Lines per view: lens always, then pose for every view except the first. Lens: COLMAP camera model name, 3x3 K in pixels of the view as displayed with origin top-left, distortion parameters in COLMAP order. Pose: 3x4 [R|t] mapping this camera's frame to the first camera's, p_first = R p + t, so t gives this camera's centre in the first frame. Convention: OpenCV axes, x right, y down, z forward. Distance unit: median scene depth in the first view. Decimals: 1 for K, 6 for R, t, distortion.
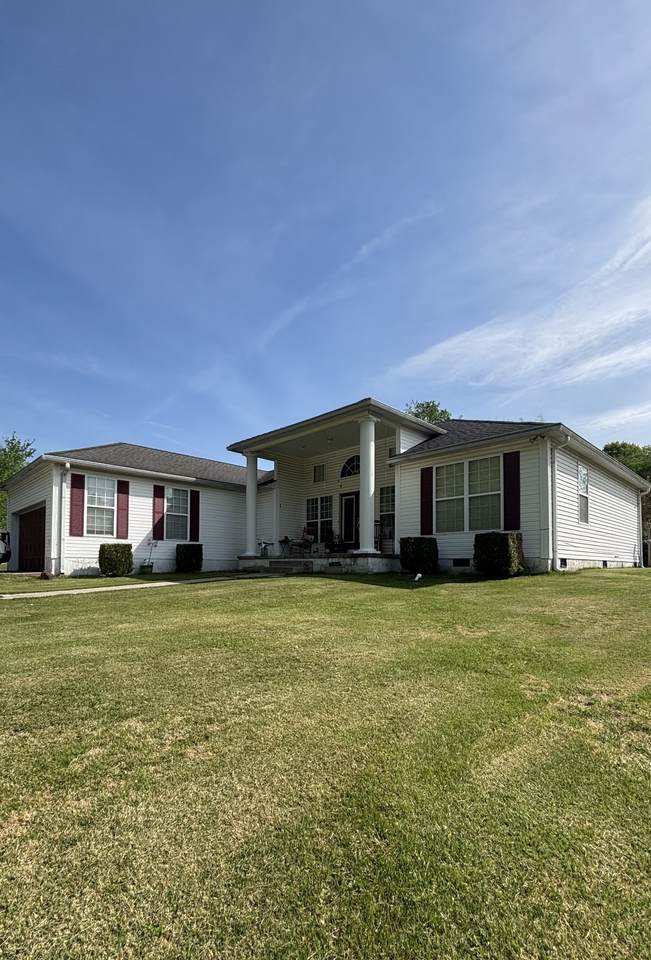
lens RADIAL K [[442.5, 0, 291.1], [0, 442.5, 551.4], [0, 0, 1]] dist [-0.000755, 0.000001]
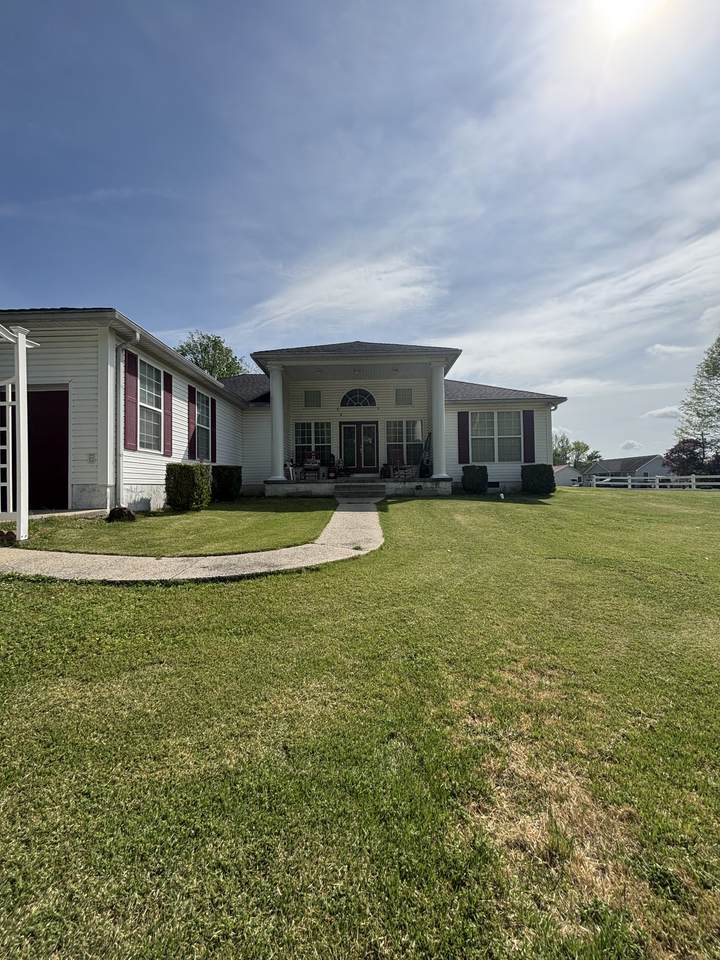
lens RADIAL K [[397.9, 0, 360.0], [0, 397.9, 480.0], [0, 0, 1]] dist [0.001020, 0.000038]
pose [[0.691020, -0.004050, 0.722824, -0.661123], [-0.005988, 0.999918, 0.011327, -0.000552], [-0.722811, -0.012156, 0.690939, 0.364179]]
